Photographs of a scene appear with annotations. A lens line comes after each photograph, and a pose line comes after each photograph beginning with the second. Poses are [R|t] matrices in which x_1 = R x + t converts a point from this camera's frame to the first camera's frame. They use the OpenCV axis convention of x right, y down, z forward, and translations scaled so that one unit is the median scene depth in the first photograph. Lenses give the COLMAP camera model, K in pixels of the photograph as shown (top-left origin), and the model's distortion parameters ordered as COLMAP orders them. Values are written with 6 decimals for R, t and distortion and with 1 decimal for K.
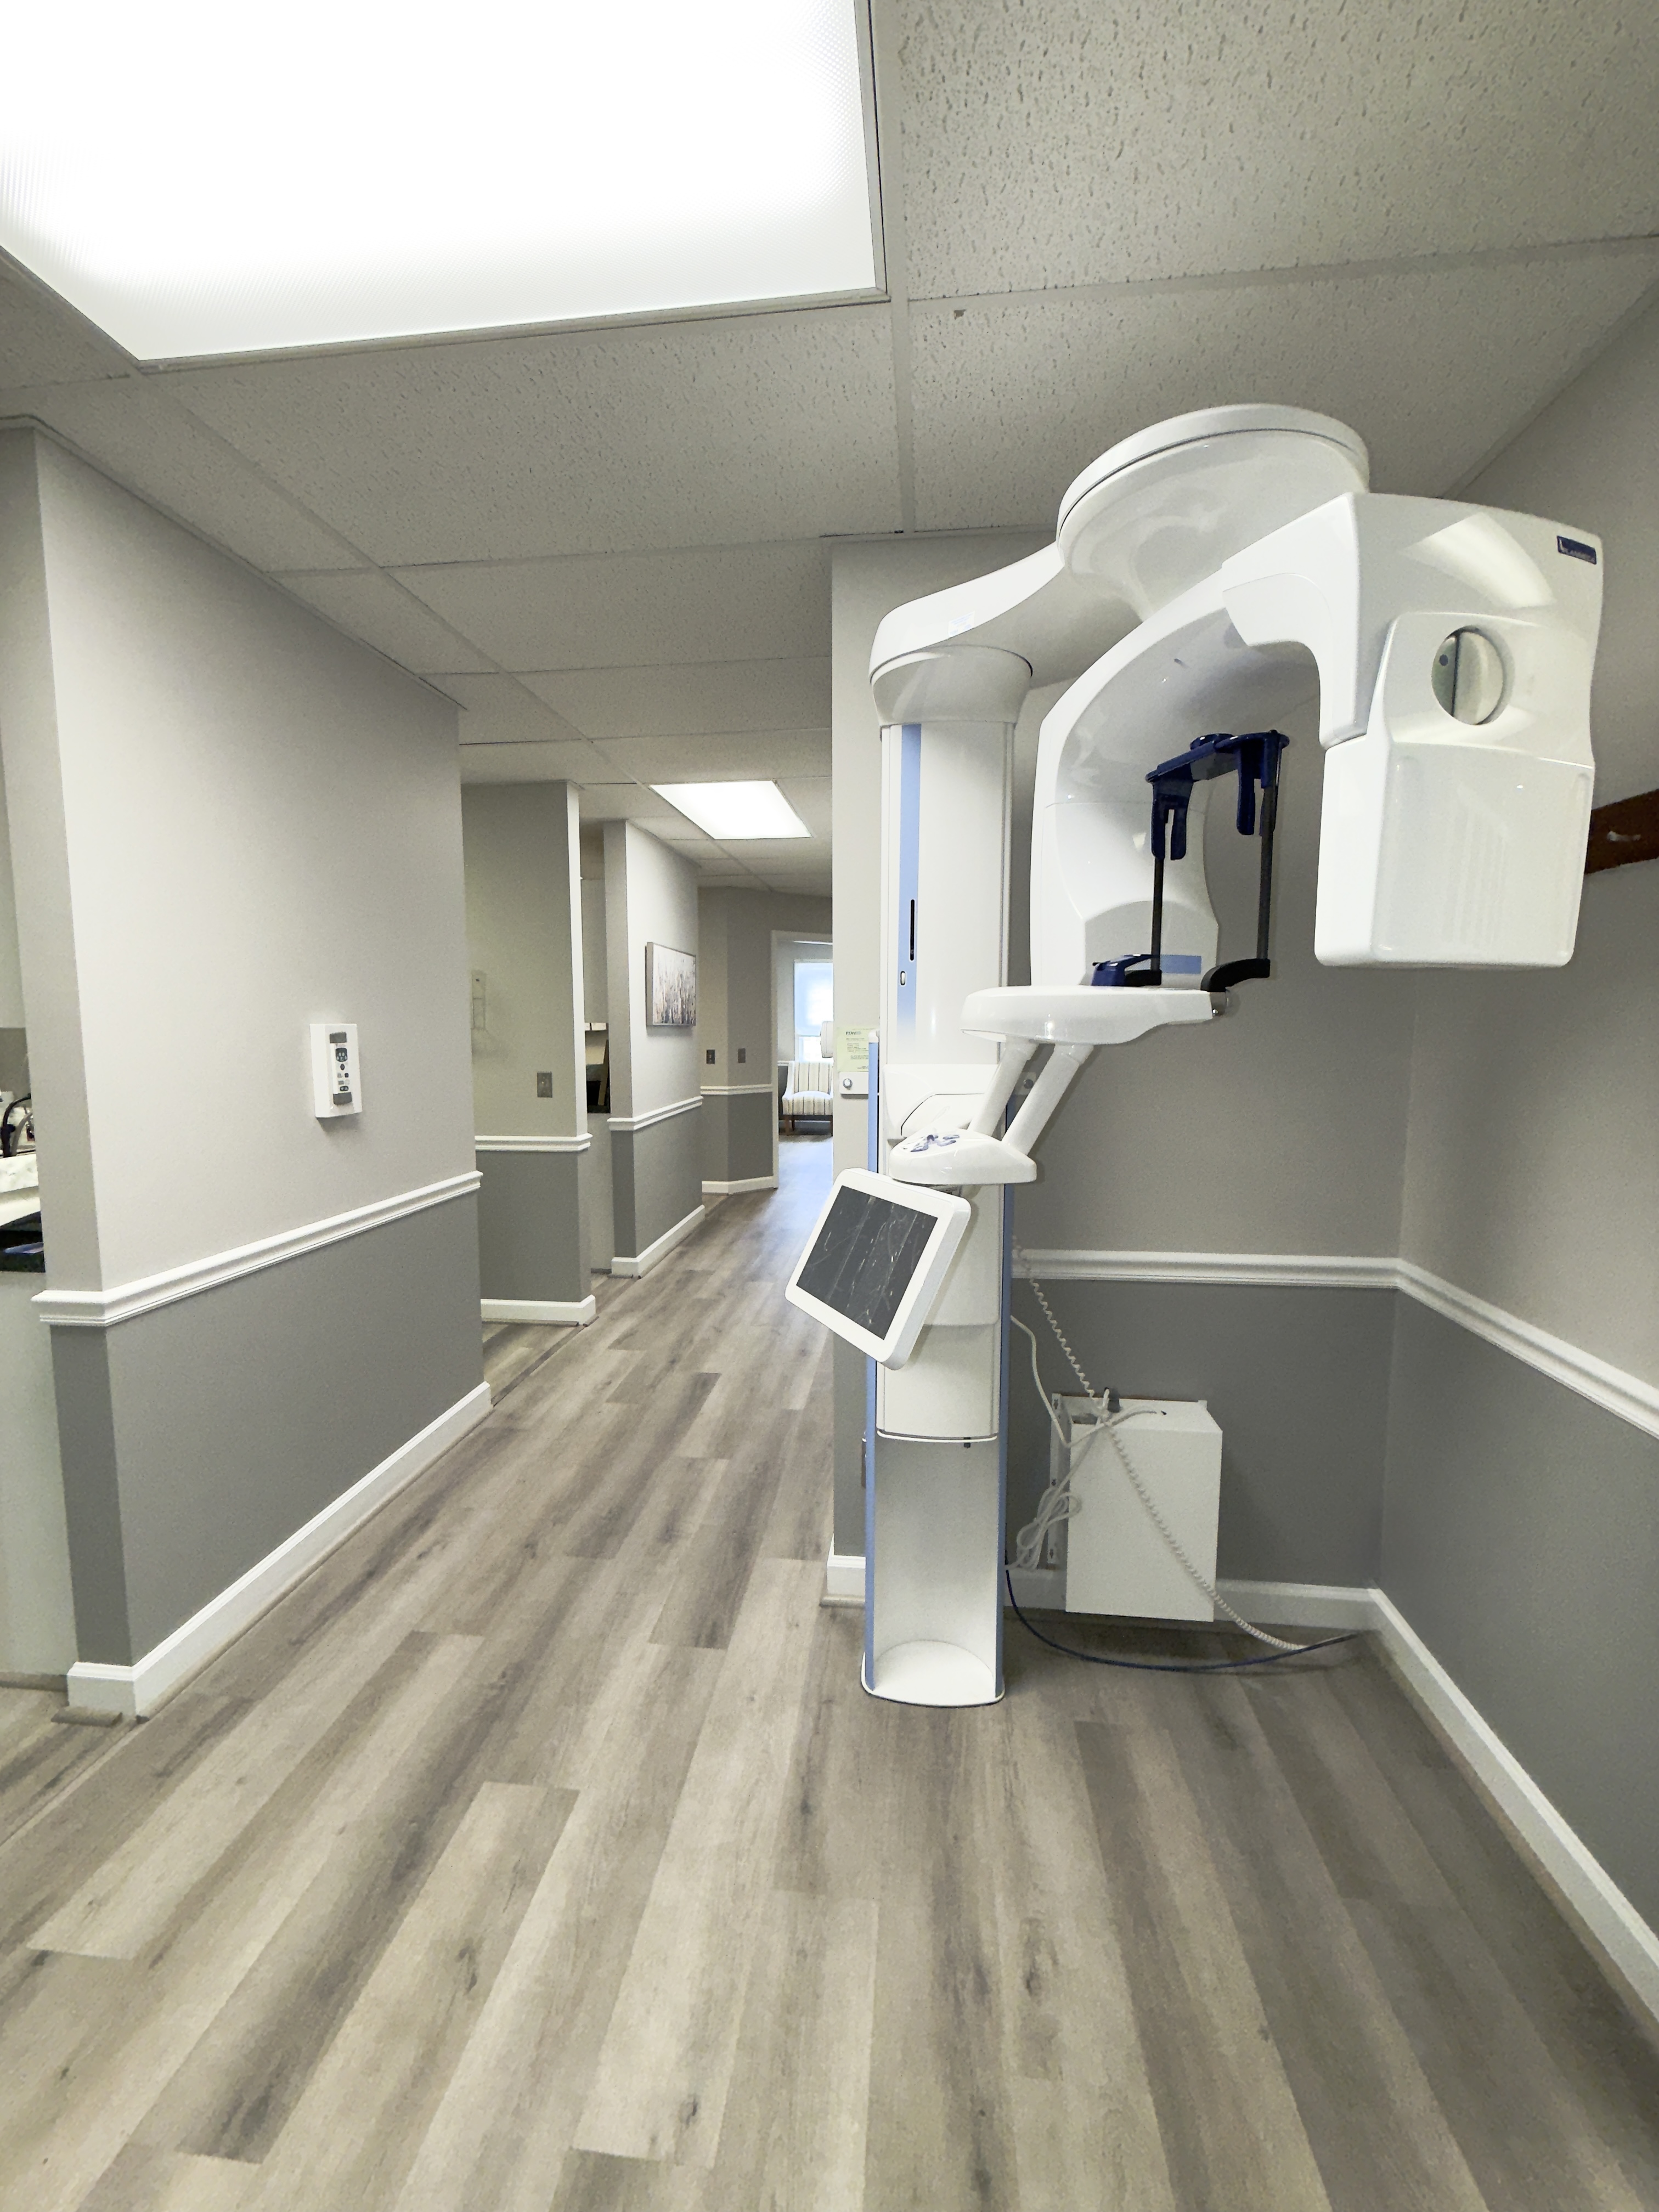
lens RADIAL K [[877.1, 0, 830.0], [0, 877.1, 1107.9], [0, 0, 1]] dist [-0.003673, 0.000599]
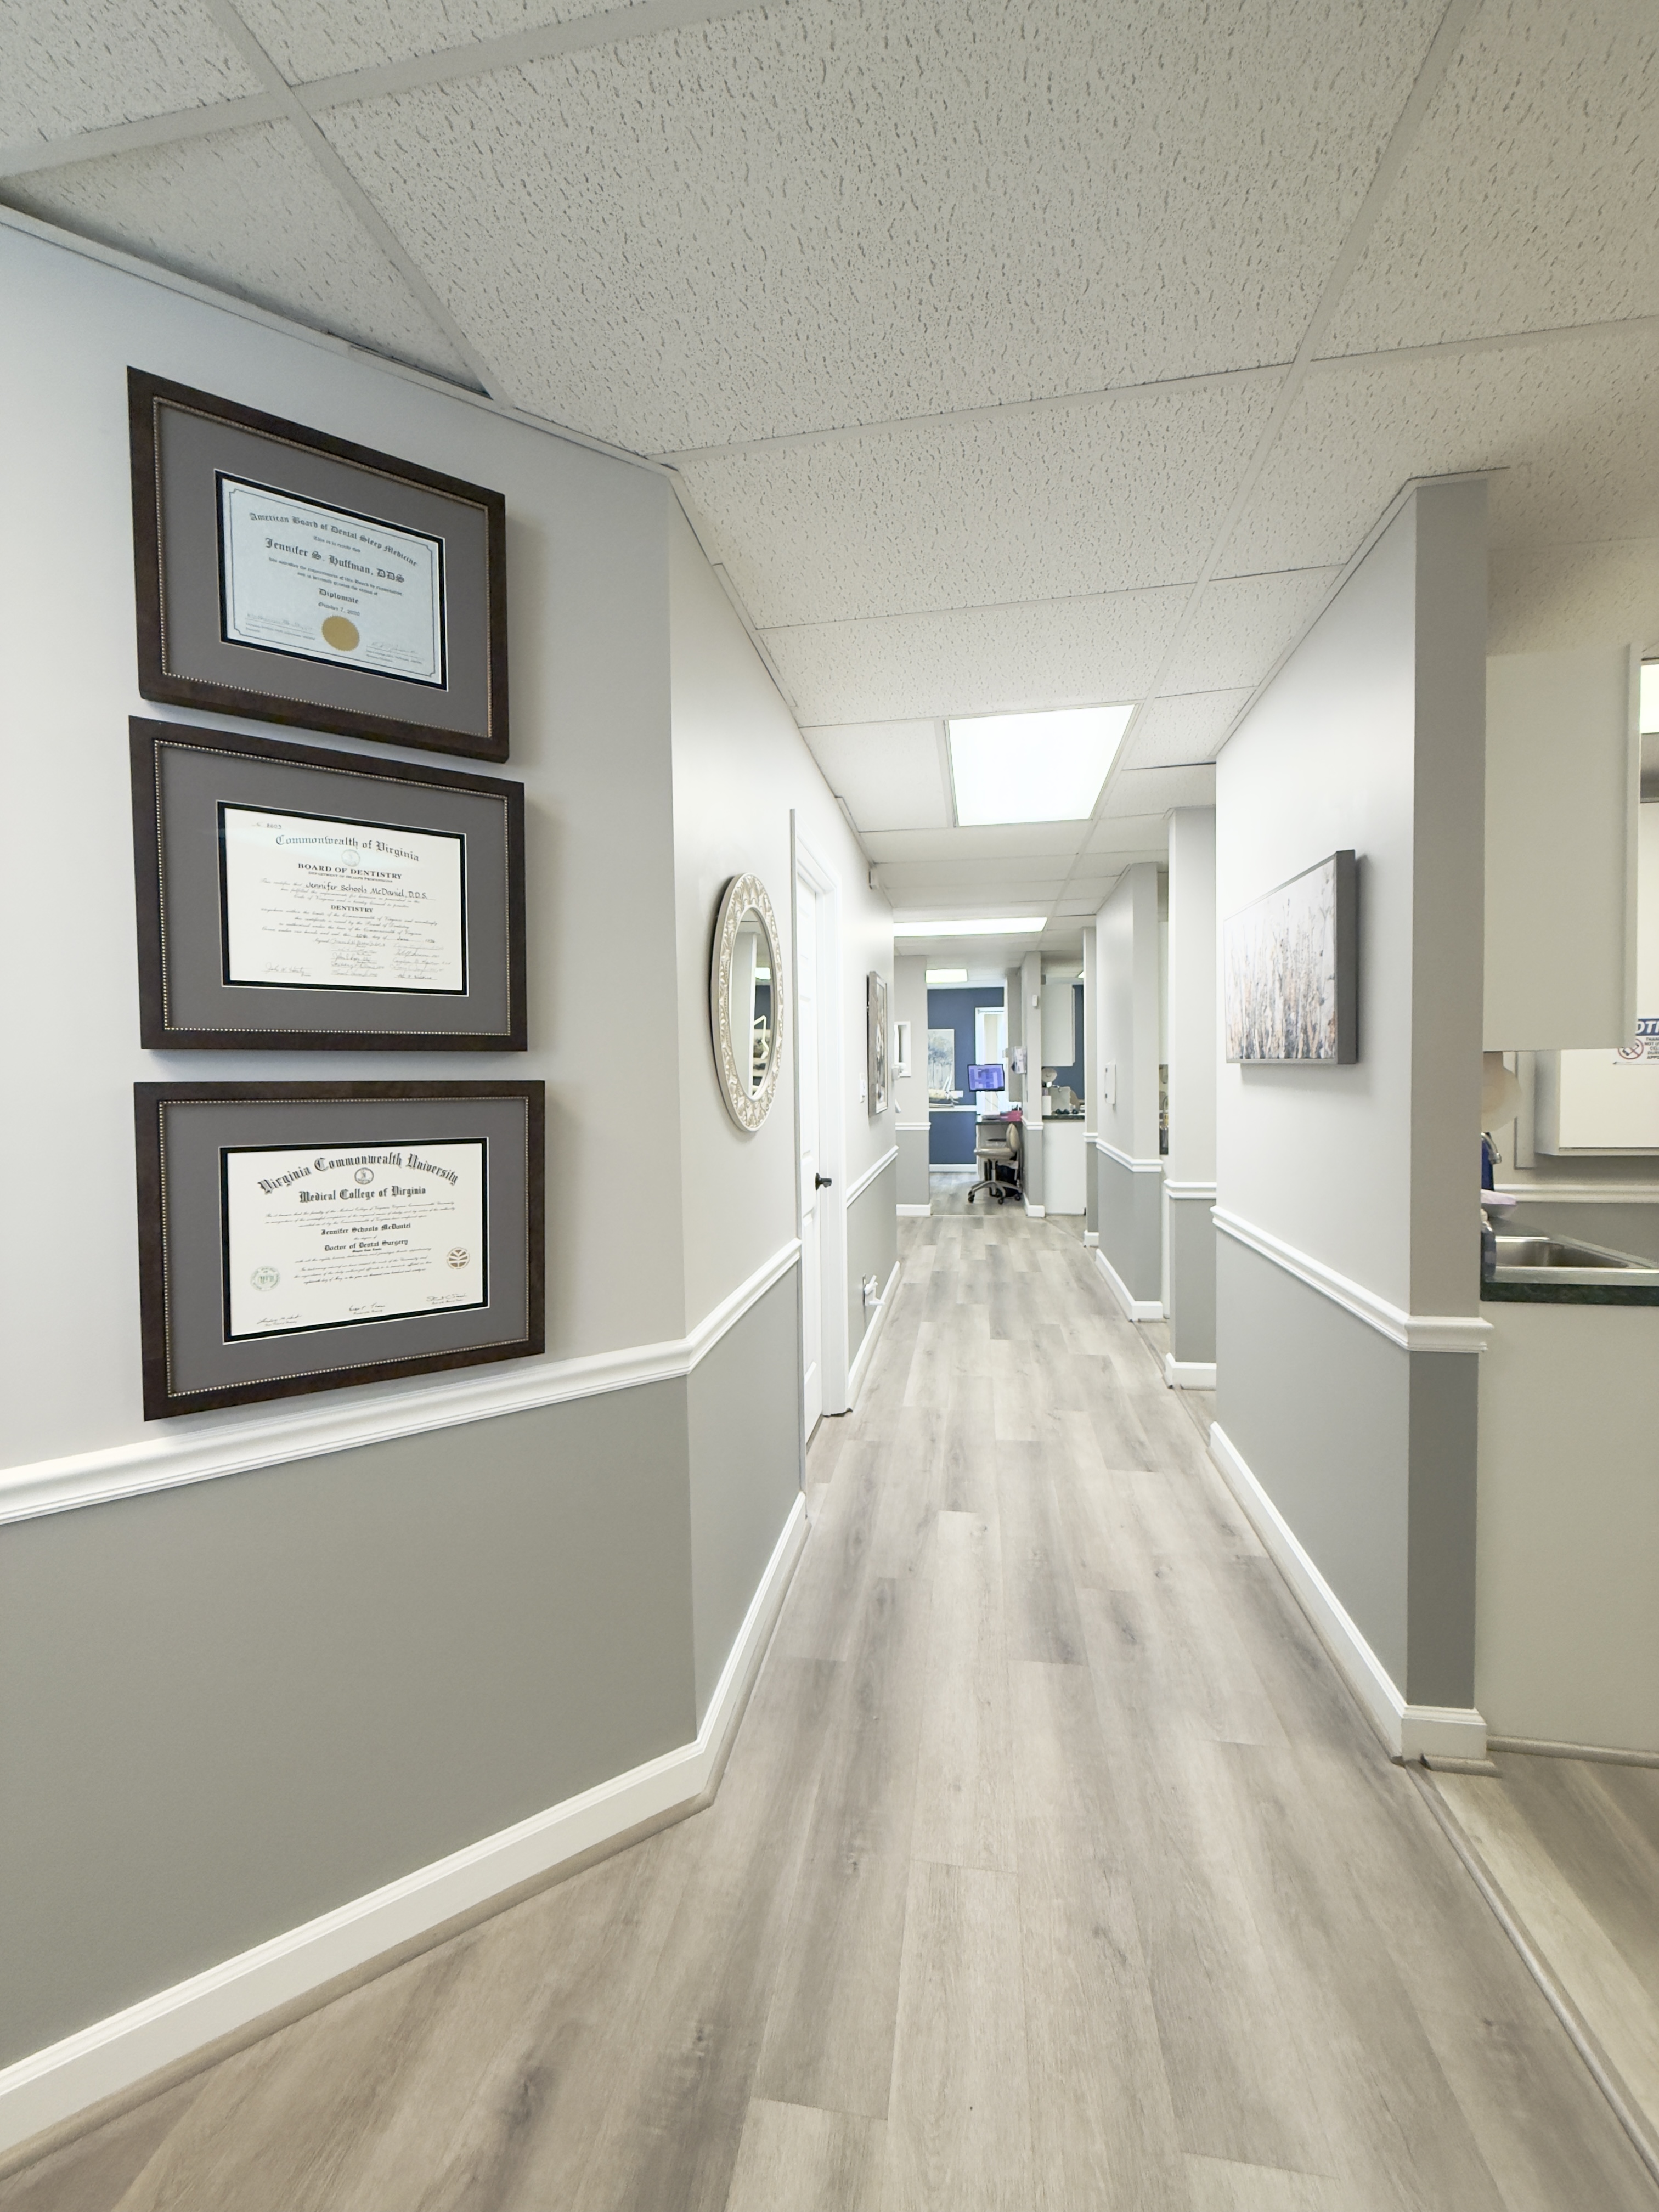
lens RADIAL K [[877.1, 0, 828.3], [0, 877.1, 1101.2], [0, 0, 1]] dist [-0.003673, 0.000599]
pose [[-0.998473, 0.010247, 0.054282, 0.033444], [0.017658, 0.990293, 0.137867, -0.192087], [-0.052343, 0.138615, -0.988962, 1.977987]]
